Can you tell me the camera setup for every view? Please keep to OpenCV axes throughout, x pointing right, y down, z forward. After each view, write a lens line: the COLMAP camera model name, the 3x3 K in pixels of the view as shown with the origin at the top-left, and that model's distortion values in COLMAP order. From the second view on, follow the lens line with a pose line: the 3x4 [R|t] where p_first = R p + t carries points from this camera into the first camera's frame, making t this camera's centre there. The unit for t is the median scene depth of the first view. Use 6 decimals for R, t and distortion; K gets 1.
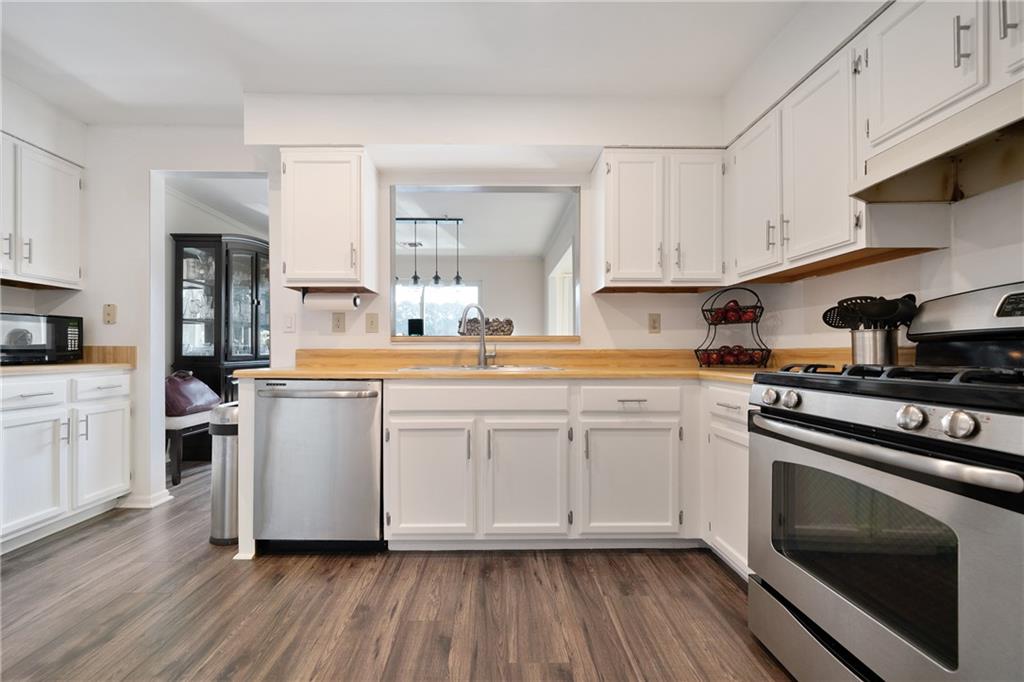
lens RADIAL K [[405.1, 0, 499.2], [0, 405.1, 351.1], [0, 0, 1]] dist [0.000327, 0.000209]
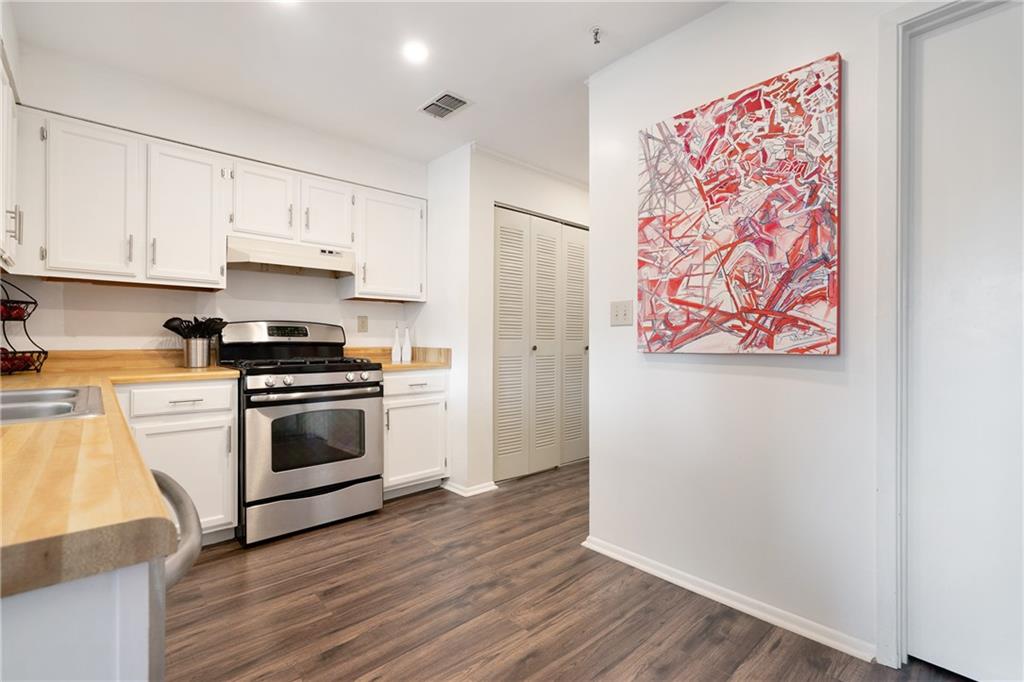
lens RADIAL K [[454.4, 0, 497.9], [0, 454.4, 342.1], [0, 0, 1]] dist [0.000371, 0.000065]
pose [[-0.649118, 0.001763, 0.760686, -0.818177], [-0.001248, 0.999994, -0.003383, -0.024862], [-0.760687, -0.003145, -0.649111, 0.926929]]
